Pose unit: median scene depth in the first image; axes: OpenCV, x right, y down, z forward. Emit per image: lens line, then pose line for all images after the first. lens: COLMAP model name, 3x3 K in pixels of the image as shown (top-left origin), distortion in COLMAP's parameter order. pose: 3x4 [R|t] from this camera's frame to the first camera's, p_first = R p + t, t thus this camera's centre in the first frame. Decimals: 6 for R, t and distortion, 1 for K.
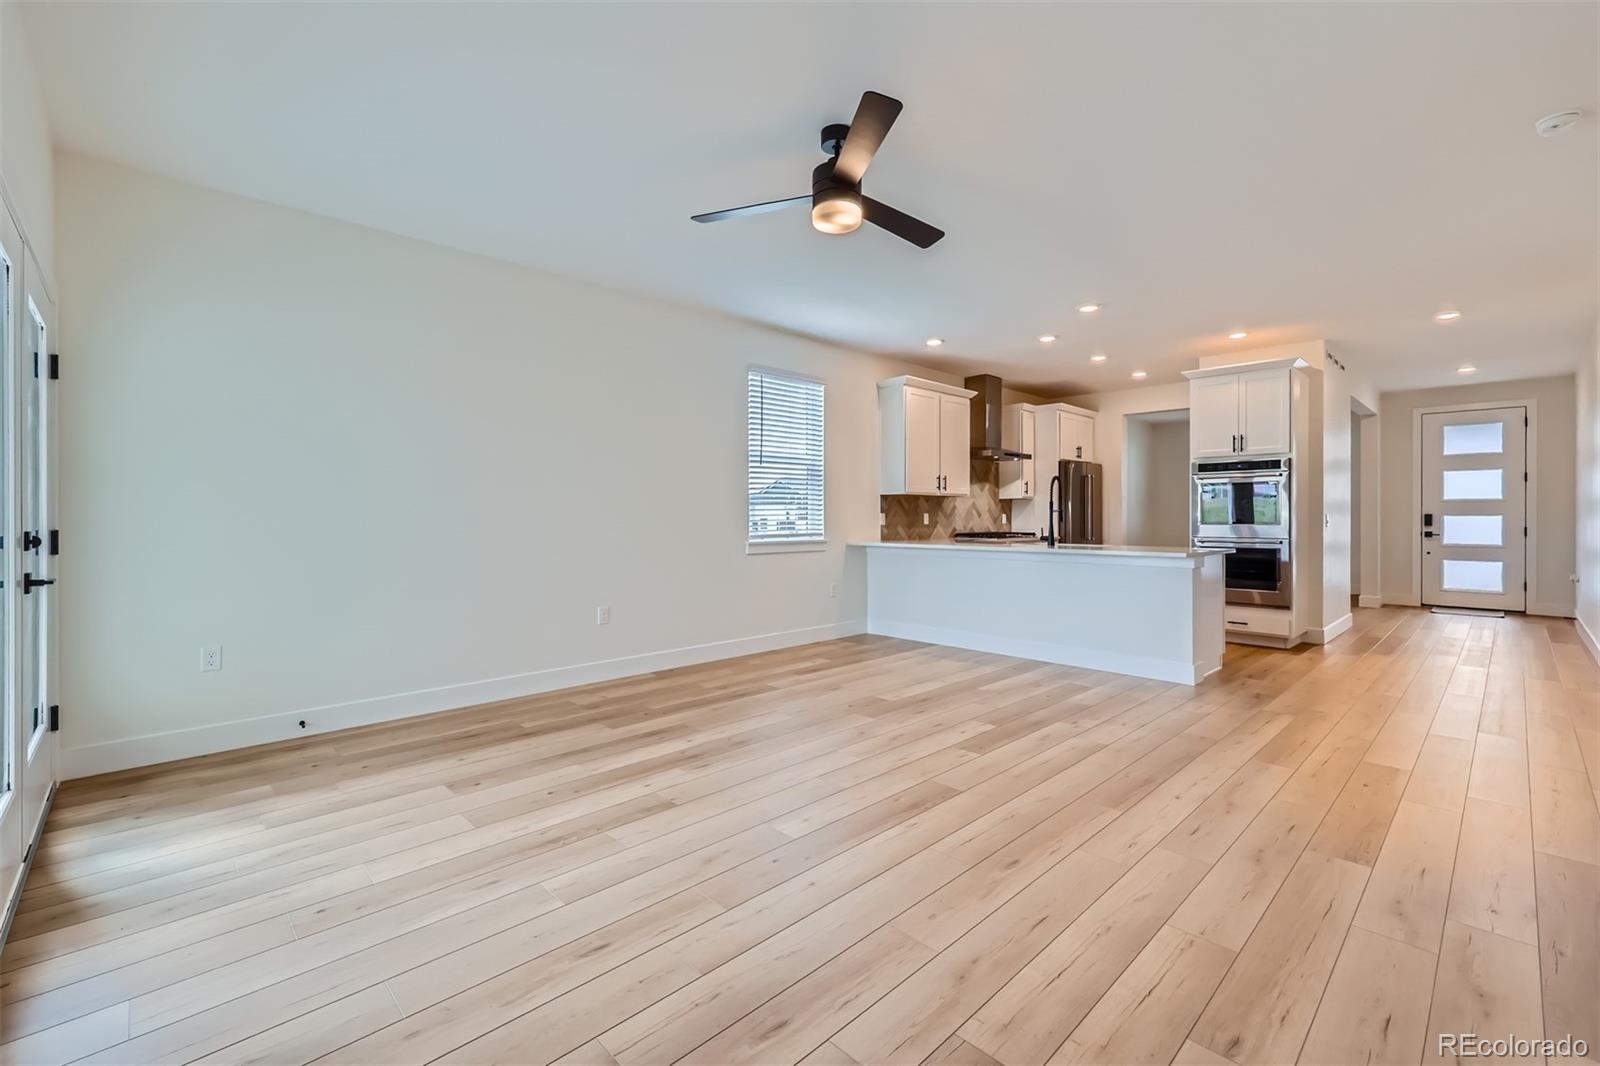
lens RADIAL K [[682.7, 0, 795.2], [0, 682.7, 509.1], [0, 0, 1]] dist [-0.000126, -0.000079]
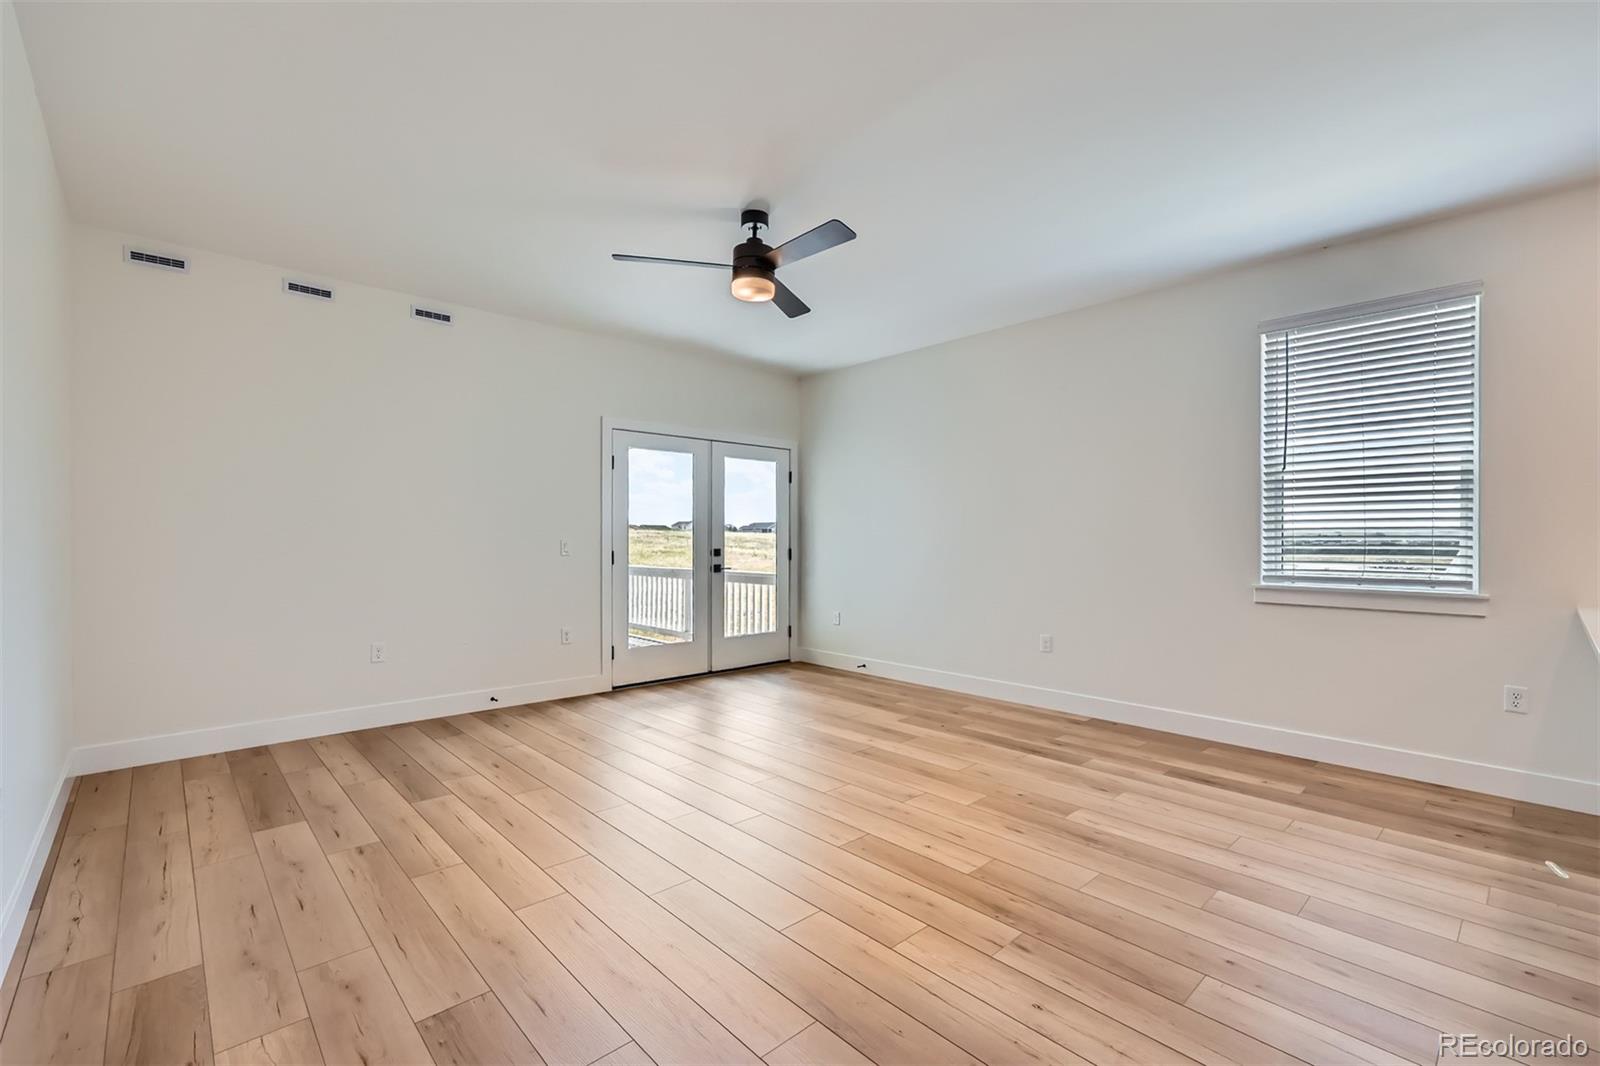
lens RADIAL K [[692.4, 0, 819.8], [0, 692.4, 536.6], [0, 0, 1]] dist [0.000444, -0.000027]
pose [[0.002990, -0.002022, -0.999993, 1.039615], [0.007517, 0.999970, -0.001999, -0.003091], [0.999967, -0.007511, 0.003005, 0.934251]]
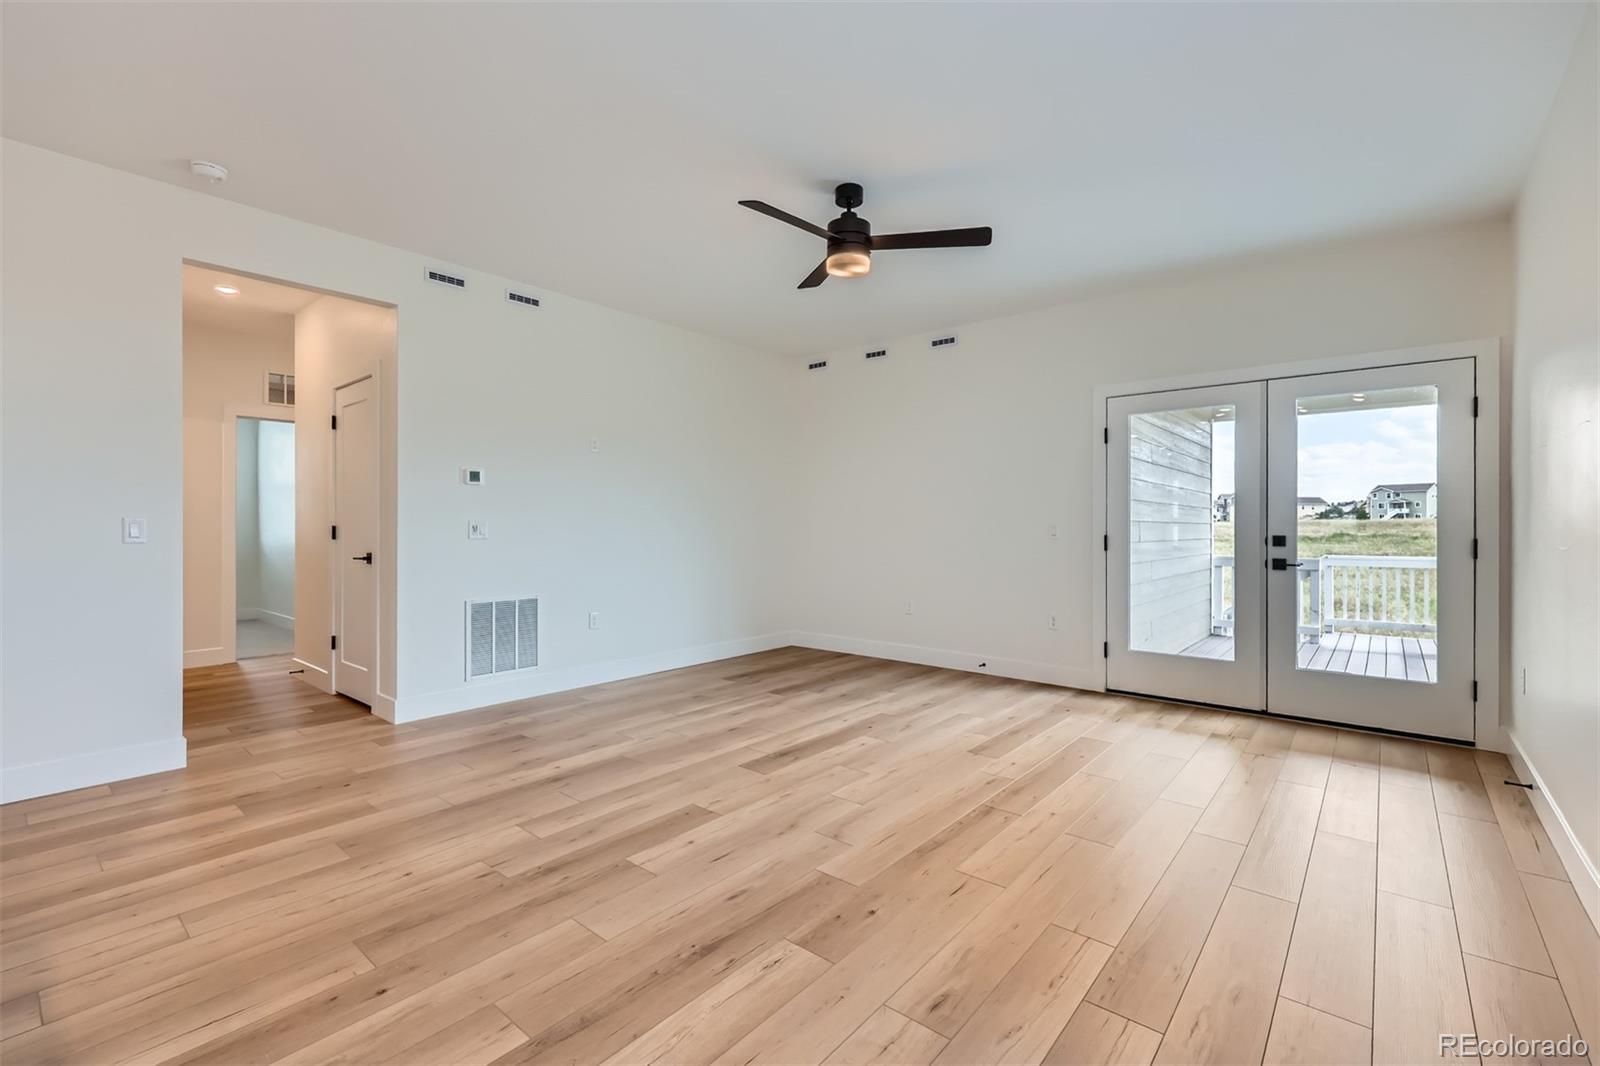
lens RADIAL K [[700.2, 0, 806.2], [0, 700.2, 528.0], [0, 0, 1]] dist [0.000943, -0.000008]
pose [[-0.993231, 0.000901, -0.116154, 0.223217], [0.001668, 0.999977, -0.006510, 0.016262], [0.116145, -0.006659, -0.993210, 1.812767]]
